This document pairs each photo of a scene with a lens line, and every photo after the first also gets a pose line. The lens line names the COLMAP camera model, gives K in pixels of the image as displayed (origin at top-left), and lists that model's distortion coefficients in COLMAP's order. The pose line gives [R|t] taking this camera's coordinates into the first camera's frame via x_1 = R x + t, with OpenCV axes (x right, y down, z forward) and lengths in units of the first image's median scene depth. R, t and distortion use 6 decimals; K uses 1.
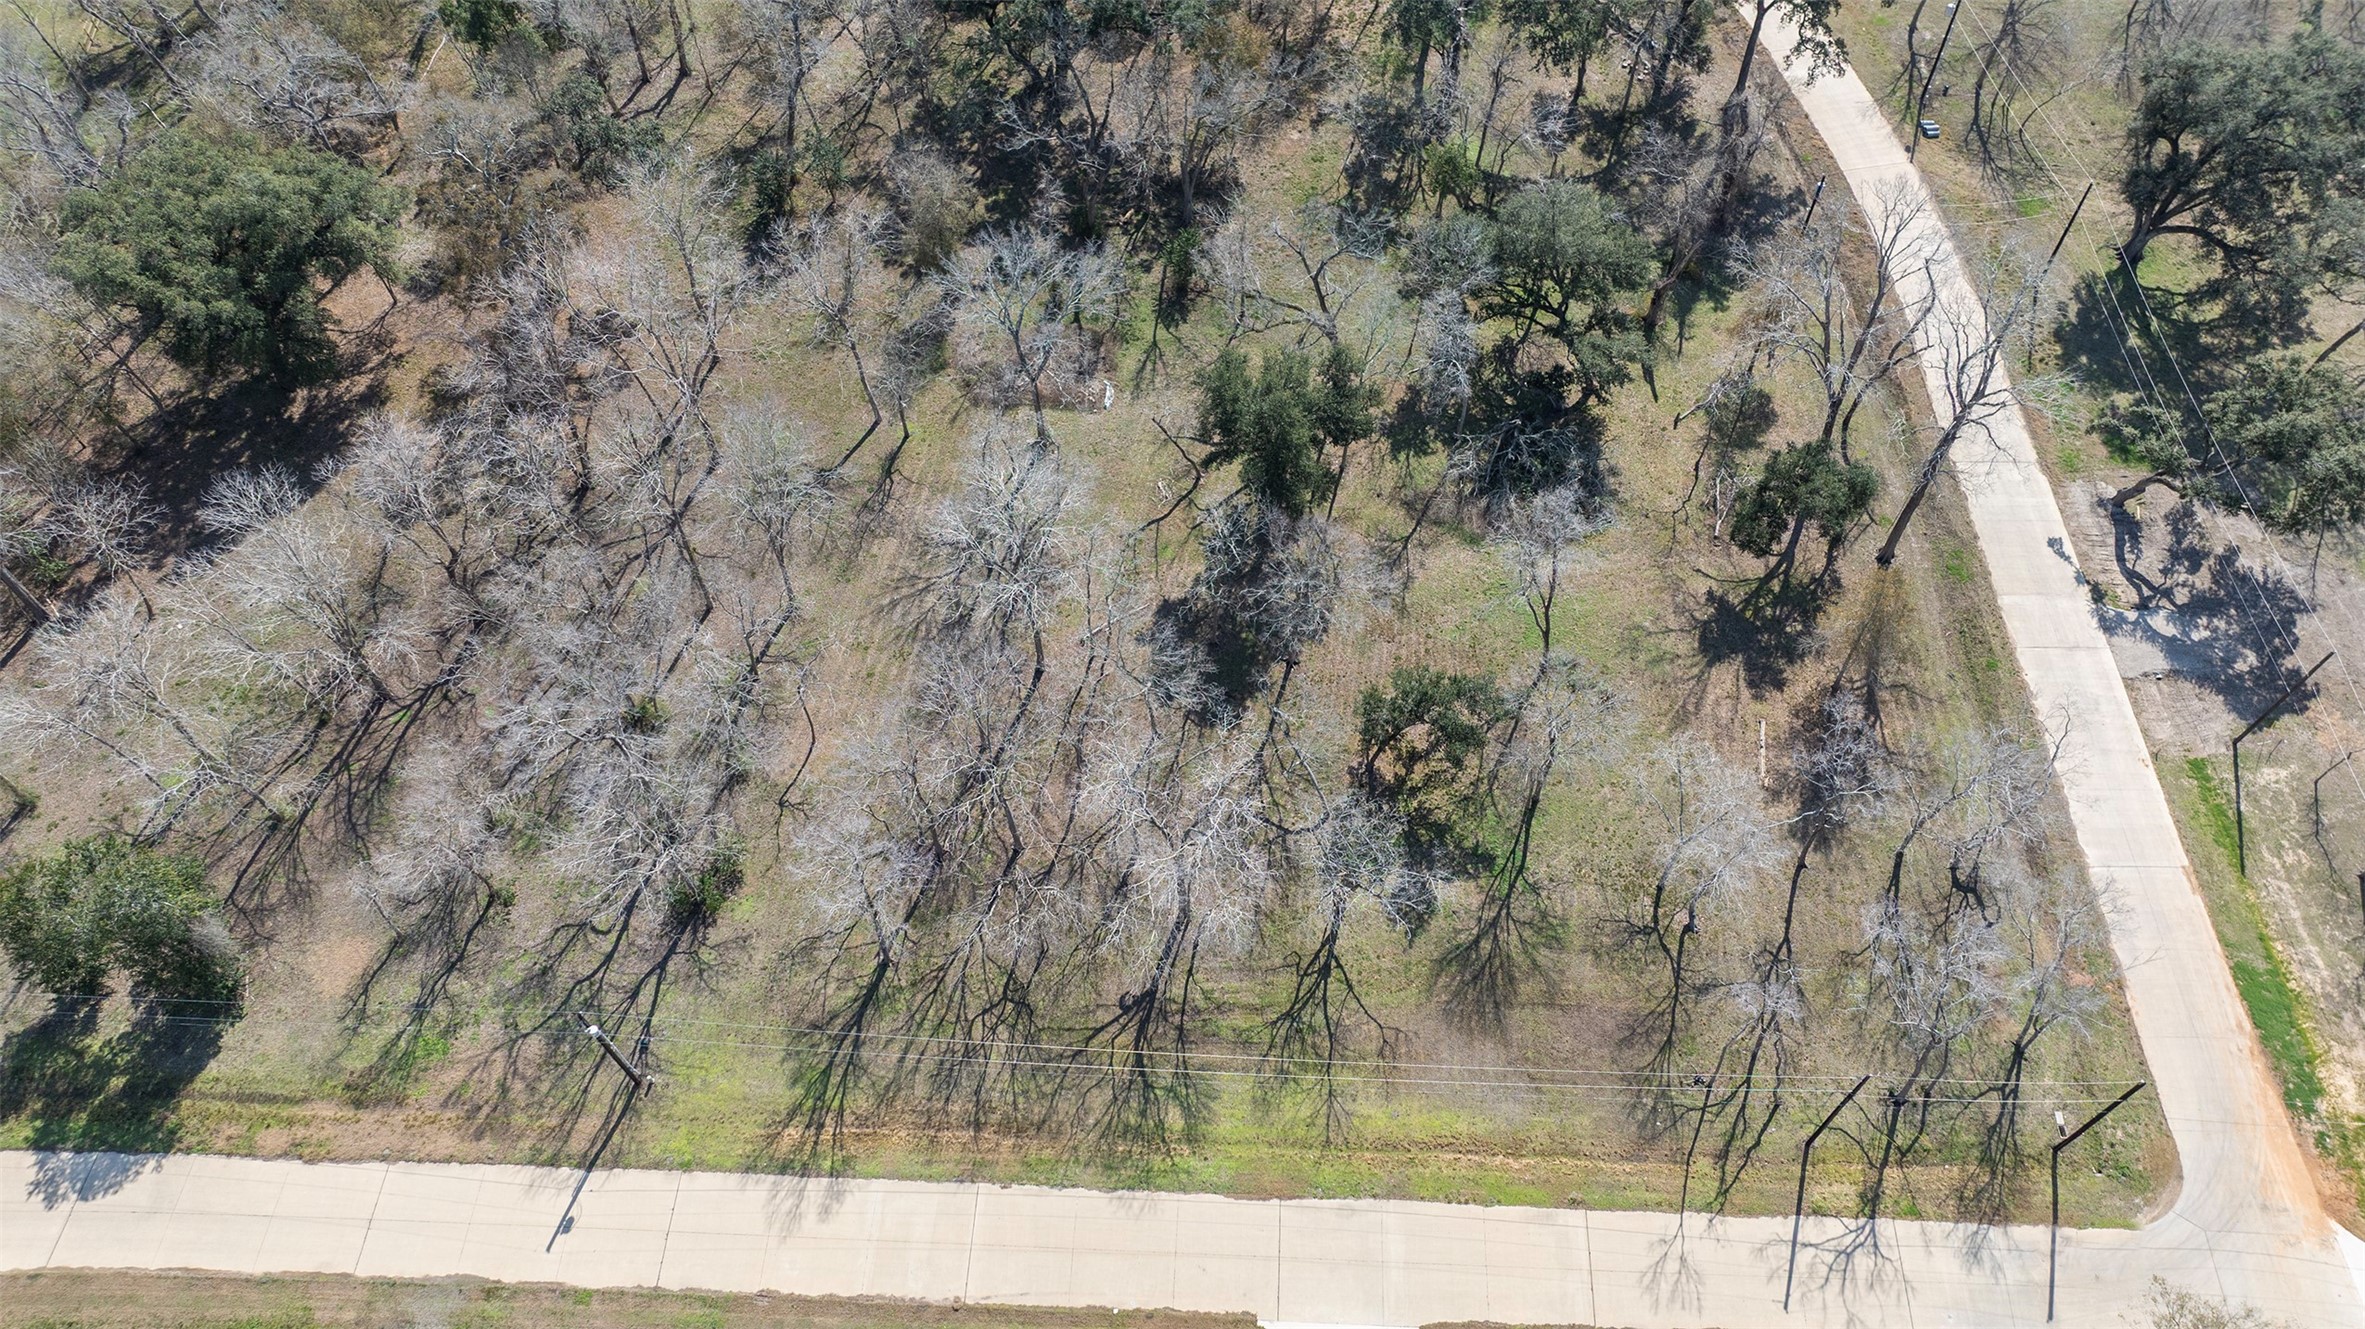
lens RADIAL K [[1669.0, 0, 1184.4], [0, 1669.0, 656.6], [0, 0, 1]] dist [-0.032426, 0.031992]
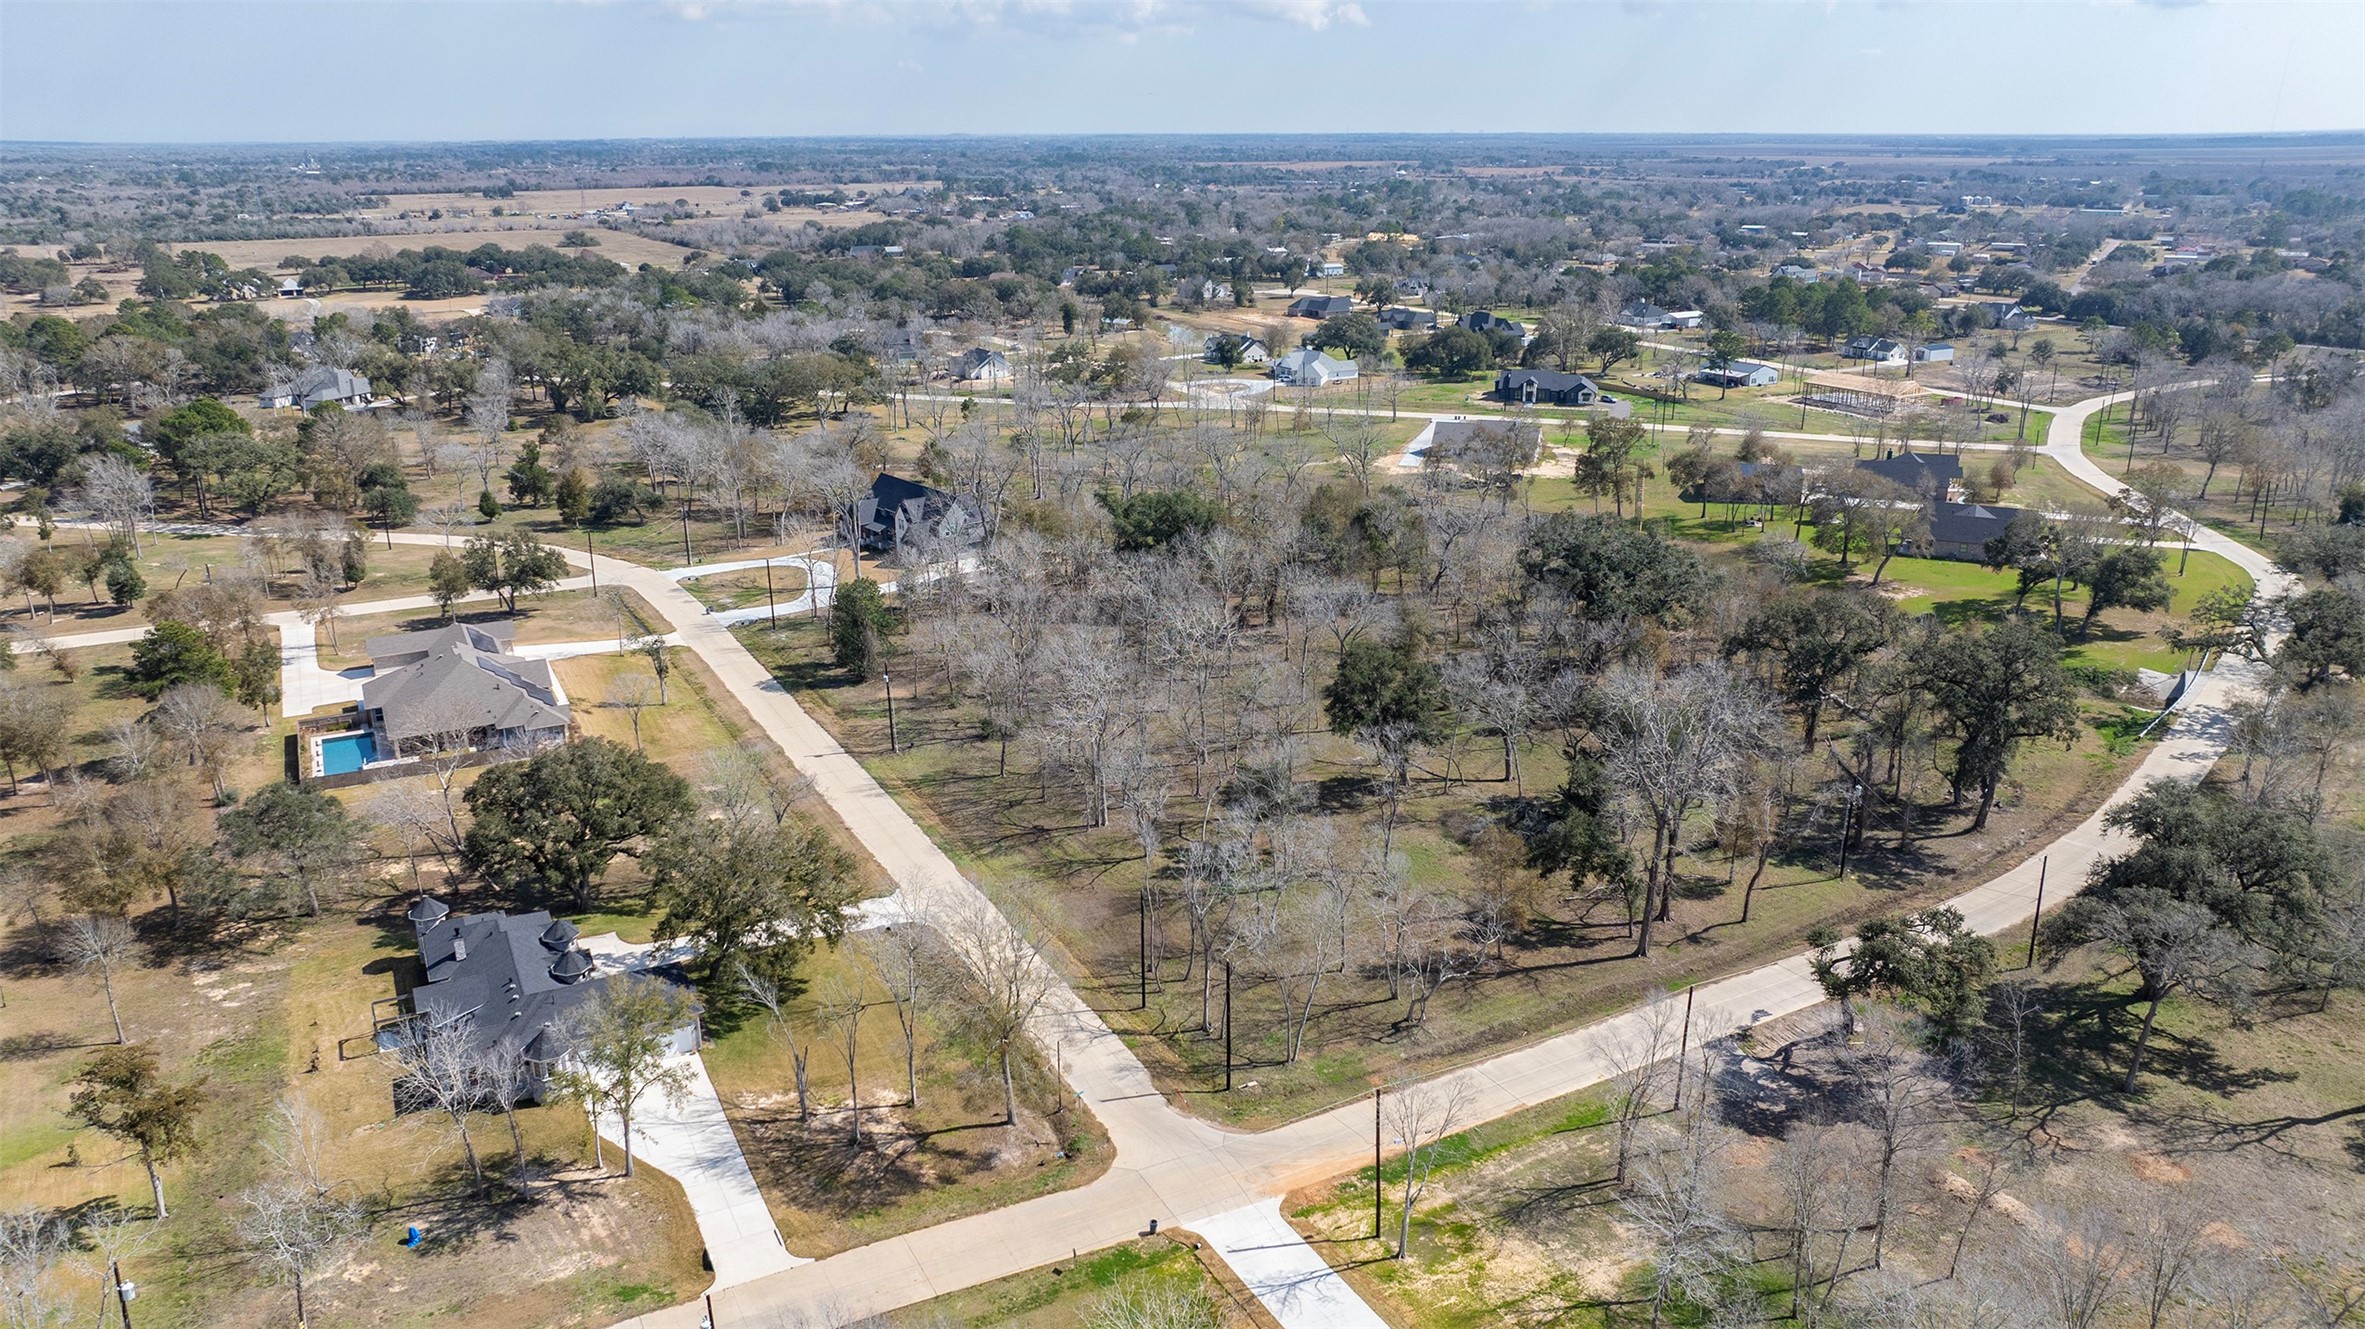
lens RADIAL K [[1669.0, 0, 1181.4], [0, 1669.0, 674.9], [0, 0, 1]] dist [-0.032426, 0.031992]
pose [[0.507138, 0.279262, -0.815367, 1.430150], [-0.707290, 0.675454, -0.208574, 0.358682], [0.492496, 0.682477, 0.540067, 0.015990]]
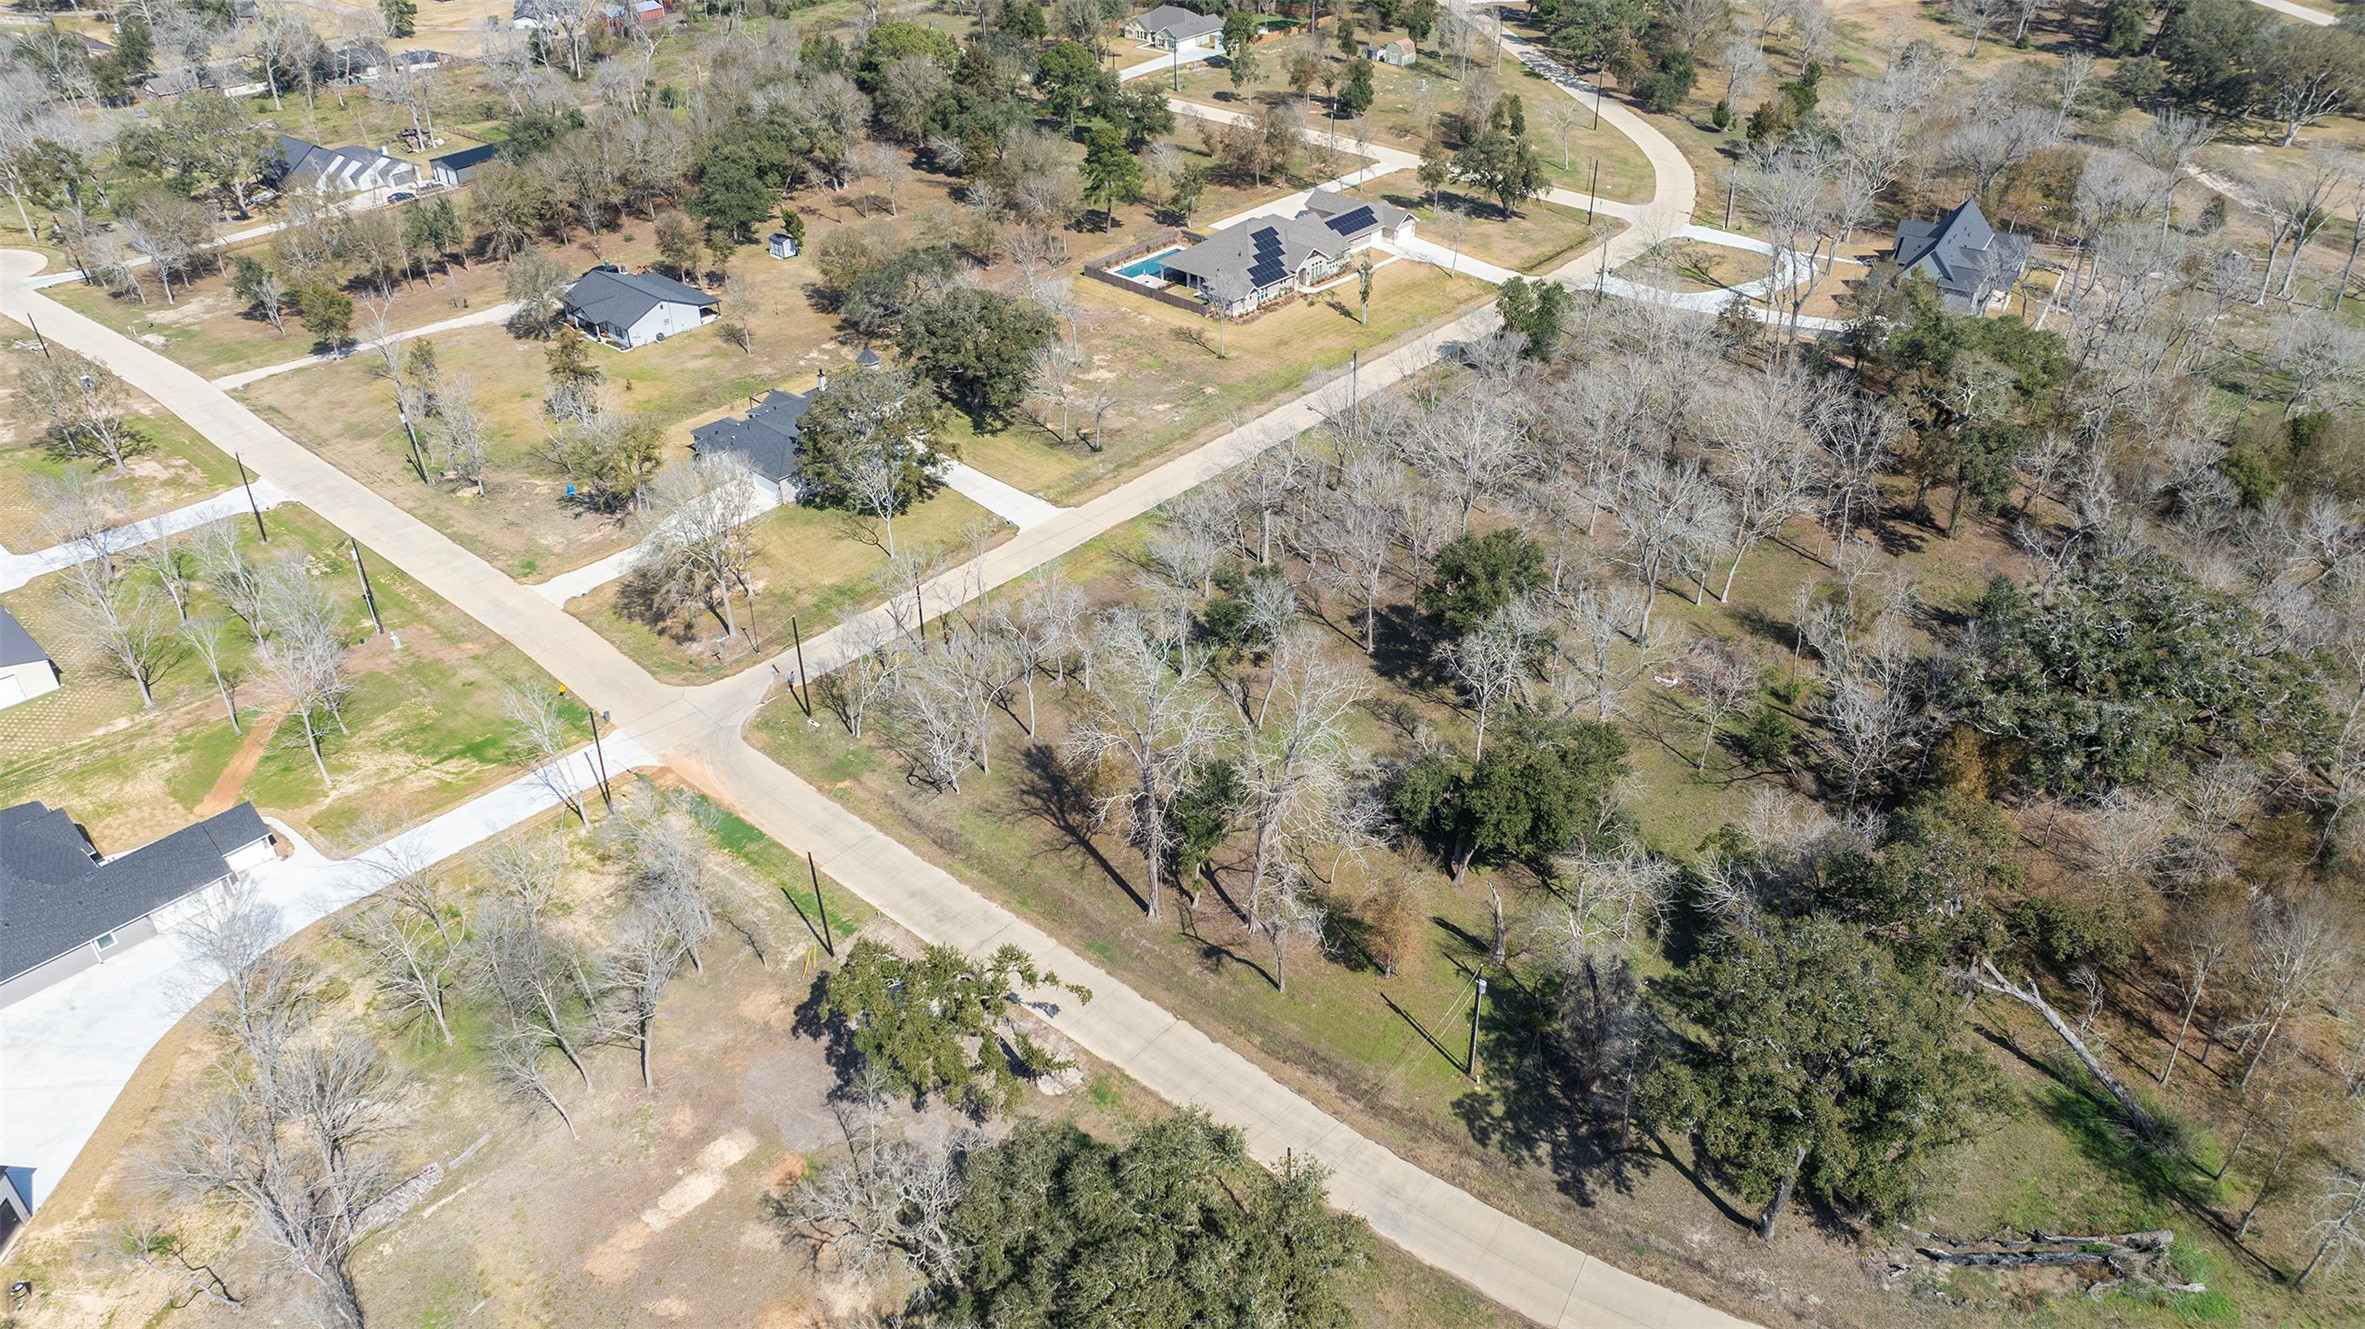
lens RADIAL K [[1669.0, 0, 1188.9], [0, 1669.0, 663.6], [0, 0, 1]] dist [-0.032426, 0.031992]
pose [[-0.644355, 0.434901, -0.629021, 1.228670], [-0.614700, 0.194757, 0.764339, -1.142294], [0.454918, 0.879165, 0.141841, 0.837017]]
